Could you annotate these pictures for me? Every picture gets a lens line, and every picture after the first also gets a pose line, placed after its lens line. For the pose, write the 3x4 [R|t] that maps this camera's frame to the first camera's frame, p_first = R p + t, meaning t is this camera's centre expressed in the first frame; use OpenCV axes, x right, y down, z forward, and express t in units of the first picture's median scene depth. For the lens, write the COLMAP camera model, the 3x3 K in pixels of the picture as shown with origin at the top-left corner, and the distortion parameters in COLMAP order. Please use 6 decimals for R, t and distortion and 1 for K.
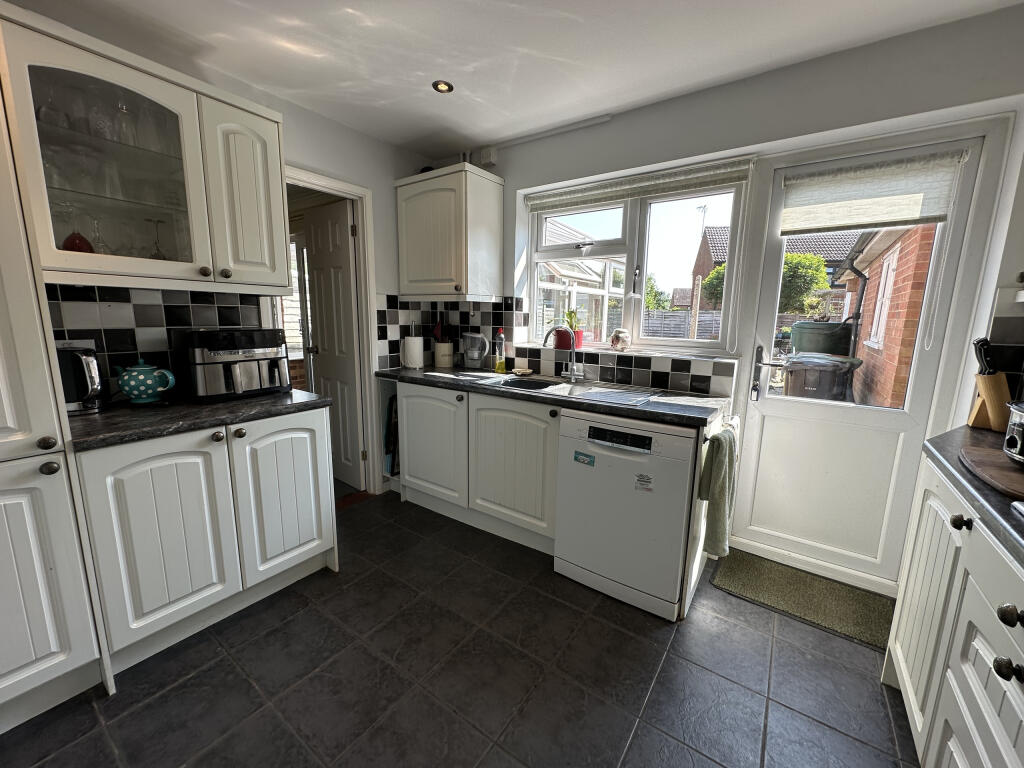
lens RADIAL K [[409.4, 0, 509.7], [0, 409.4, 385.0], [0, 0, 1]] dist [-0.000069, 0.000211]
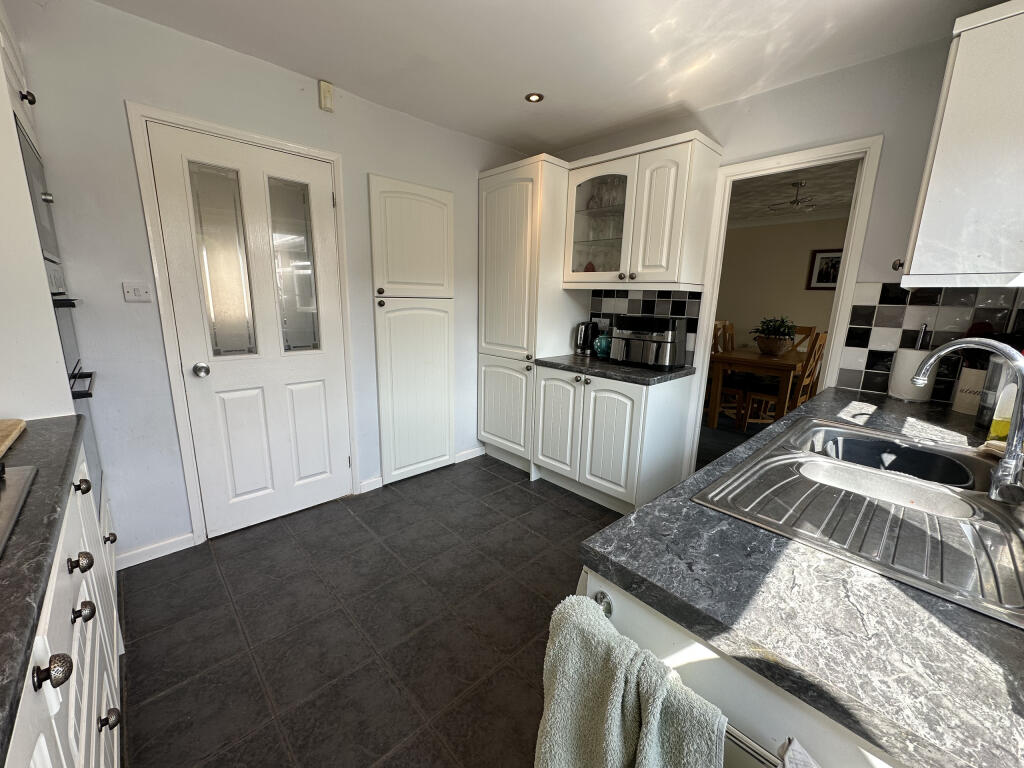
lens RADIAL K [[409.4, 0, 510.6], [0, 409.4, 384.1], [0, 0, 1]] dist [-0.000069, 0.000211]
pose [[-0.201288, 0.182335, -0.962412, 0.813423], [-0.193971, 0.955646, 0.221623, -0.146019], [0.960134, 0.231290, -0.156992, 0.889404]]
